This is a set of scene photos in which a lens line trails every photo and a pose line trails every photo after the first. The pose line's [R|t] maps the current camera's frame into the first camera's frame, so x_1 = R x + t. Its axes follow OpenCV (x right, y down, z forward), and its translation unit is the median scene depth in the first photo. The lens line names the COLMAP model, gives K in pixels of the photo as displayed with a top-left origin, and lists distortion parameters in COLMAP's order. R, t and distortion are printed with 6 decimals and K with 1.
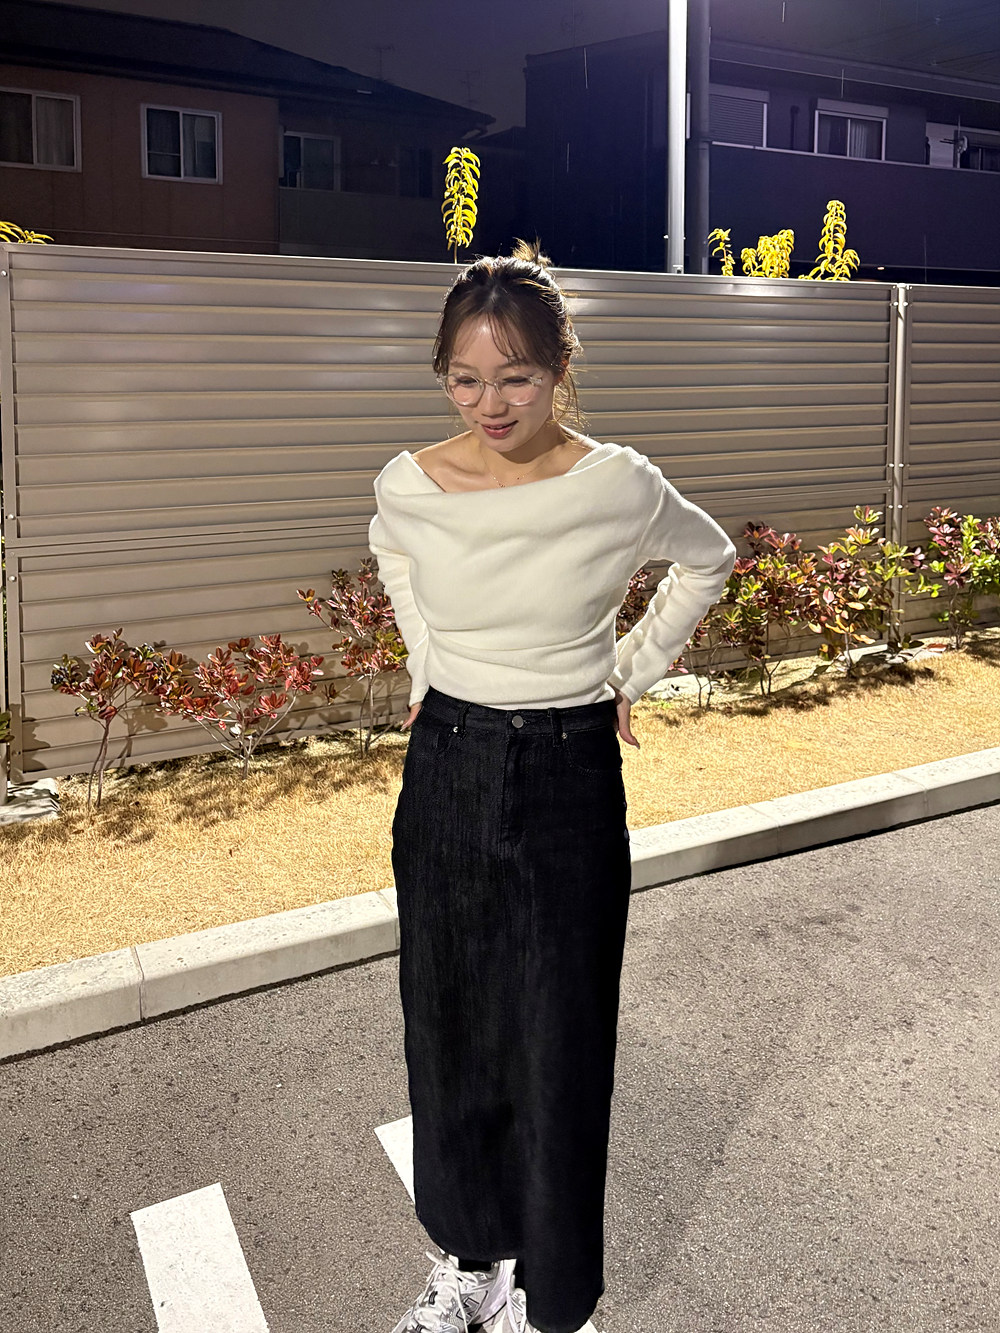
lens RADIAL K [[1086.6, 0, 501.7], [0, 1086.6, 414.7], [0, 0, 1]] dist [-0.002435, 0.002664]
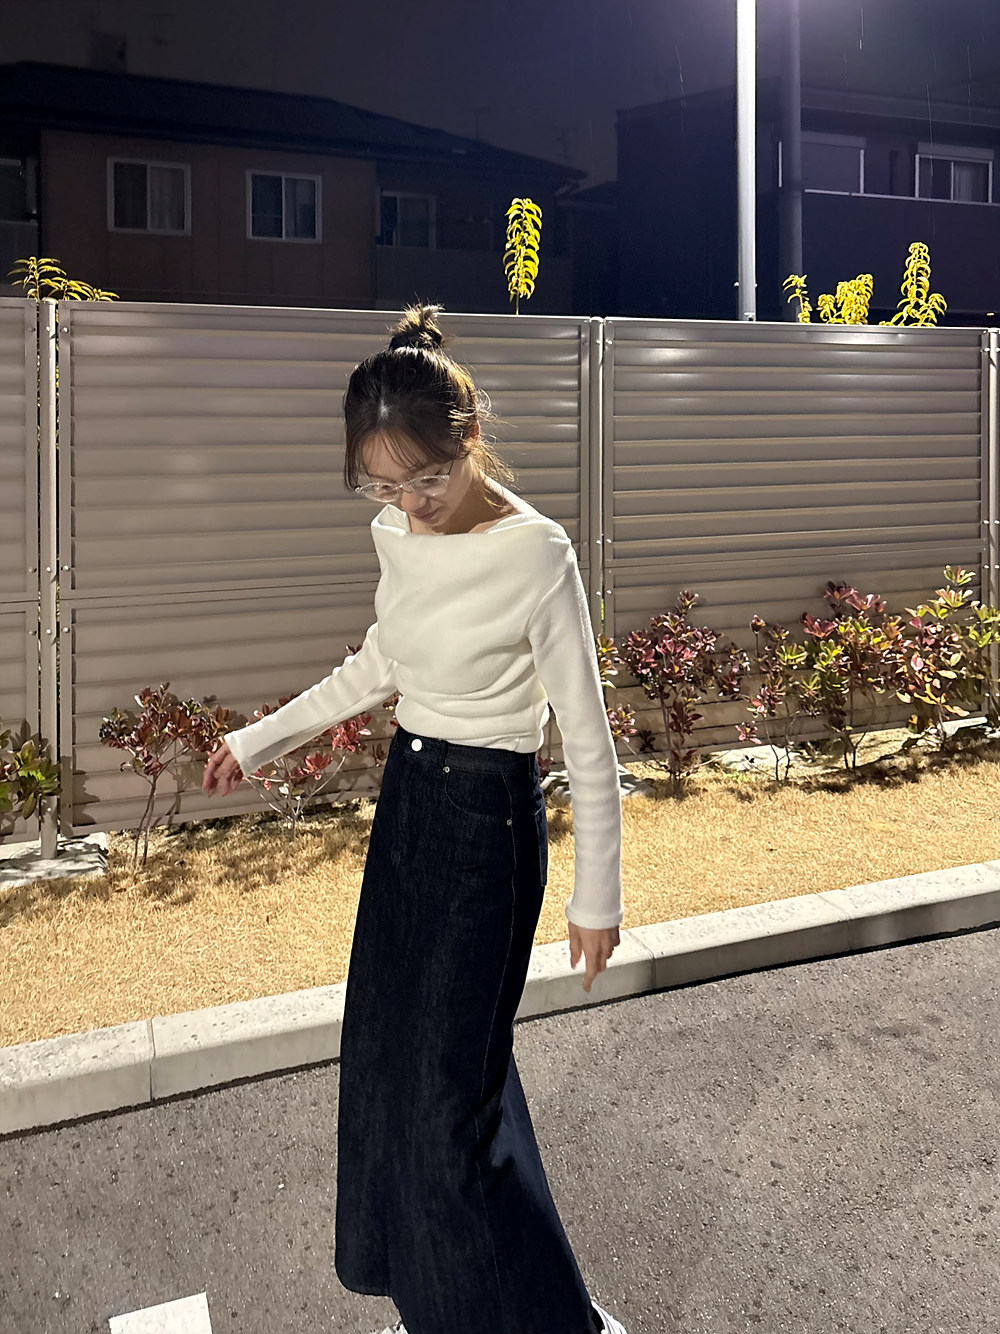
lens RADIAL K [[1080.4, 0, 475.0], [0, 1080.4, 399.9], [0, 0, 1]] dist [-0.001792, -0.002058]
pose [[0.993191, -0.006604, -0.116307, 0.042981], [-0.000578, 0.998100, -0.061608, -0.001275], [0.116492, 0.061256, 0.991301, 0.031681]]
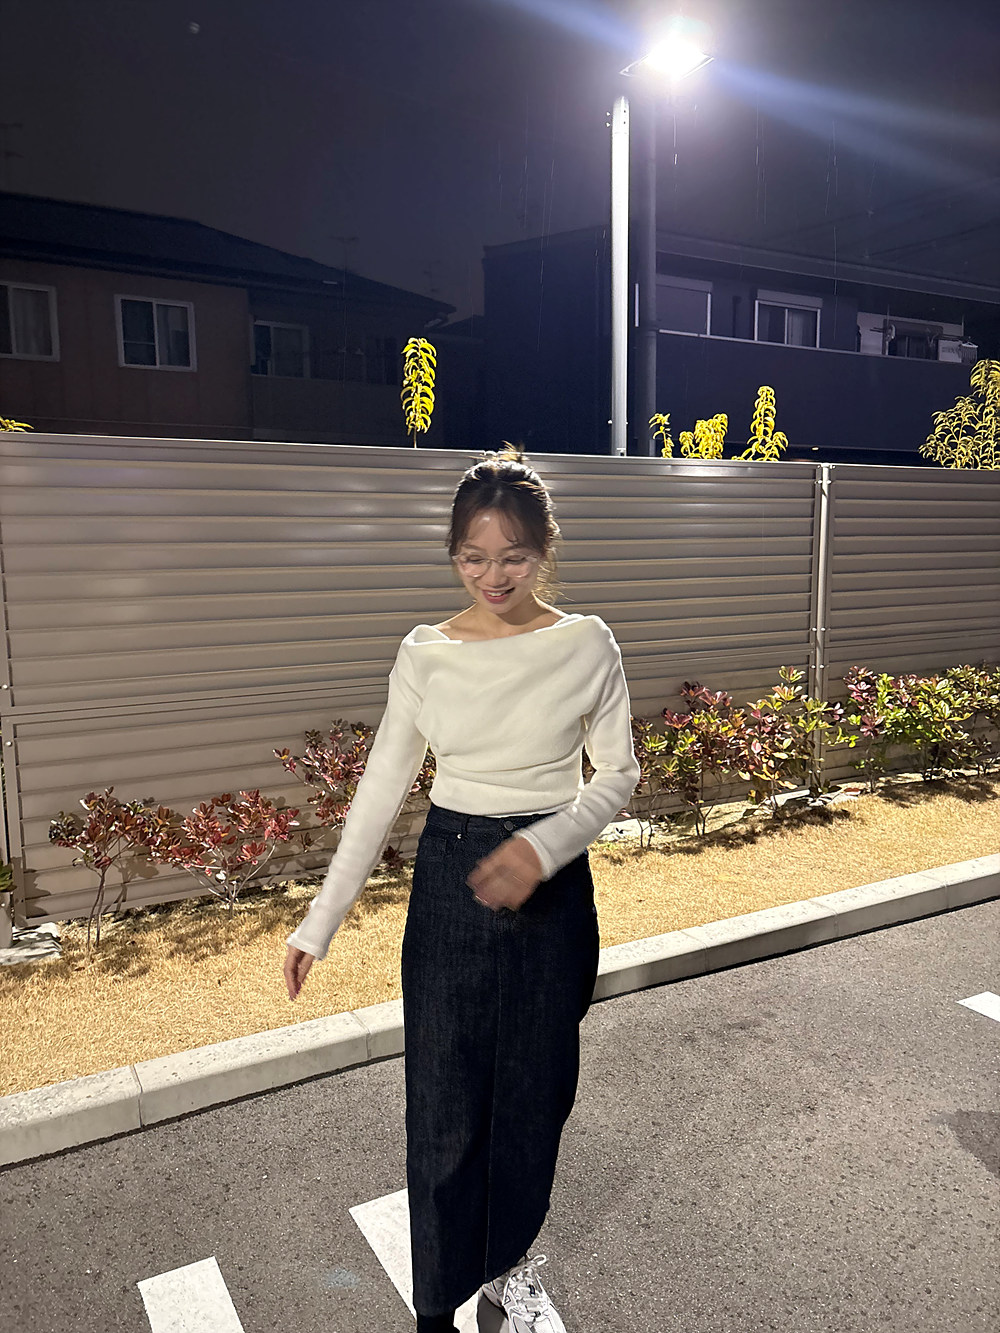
lens RADIAL K [[1009.9, 0, 503.6], [0, 1009.9, 652.7], [0, 0, 1]] dist [0.003043, 0.007322]
pose [[0.999290, -0.014550, 0.034758, 0.009904], [0.012313, 0.997891, 0.063734, 0.001657], [-0.035612, -0.063261, 0.997361, -0.021046]]
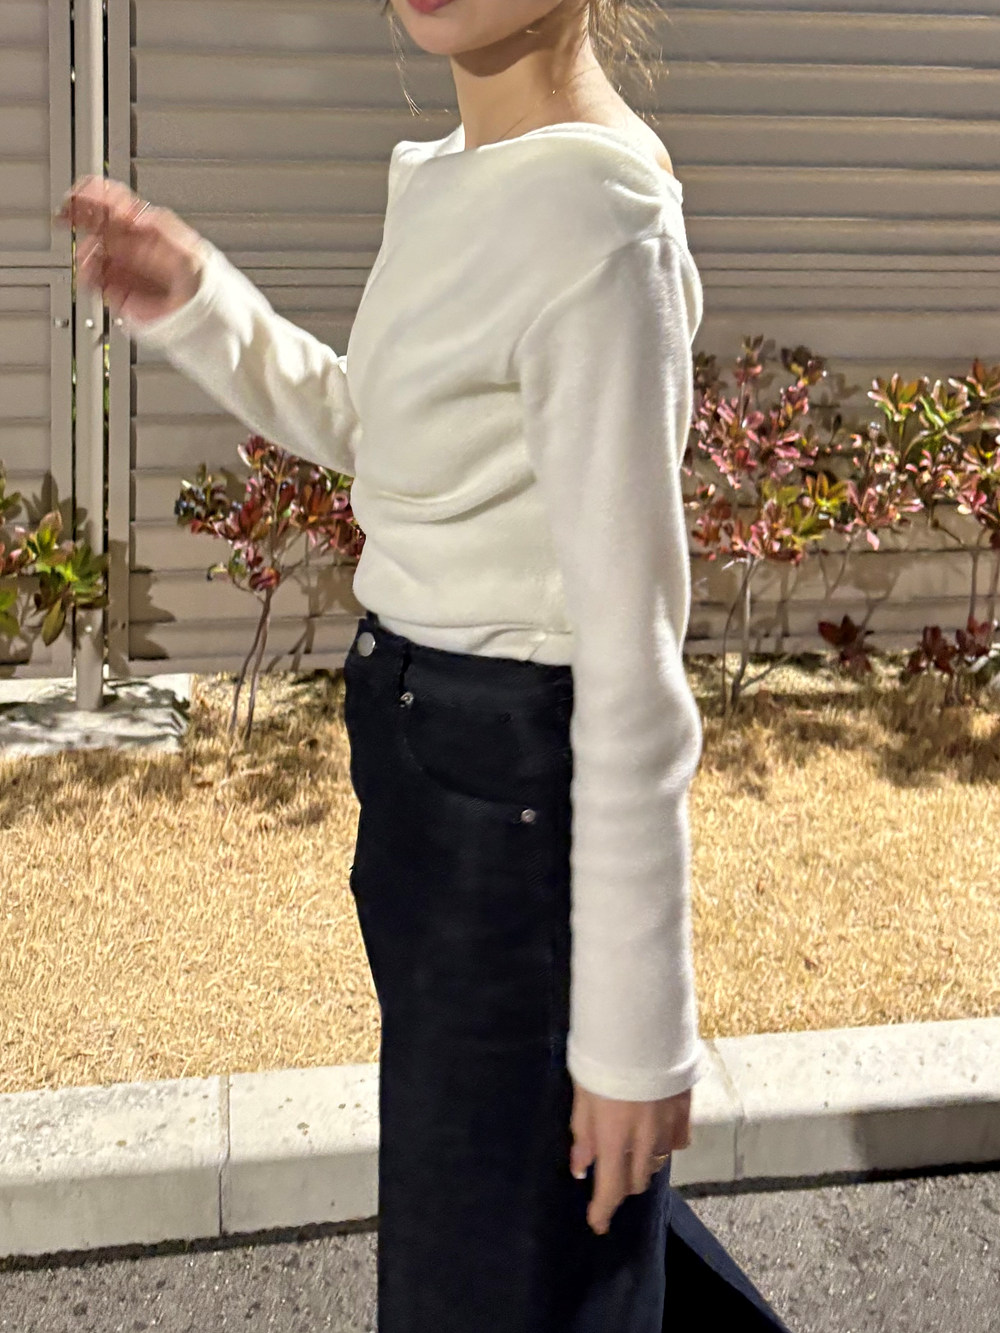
lens RADIAL K [[1780.4, 0, 500.7], [0, 1780.4, 108.6], [0, 0, 1]] dist [-0.003122, 0.008538]
pose [[0.952811, 0.055578, -0.298433, 0.009526], [-0.044786, 0.998076, 0.042886, -0.009000], [0.300242, -0.027497, 0.953467, 0.161389]]
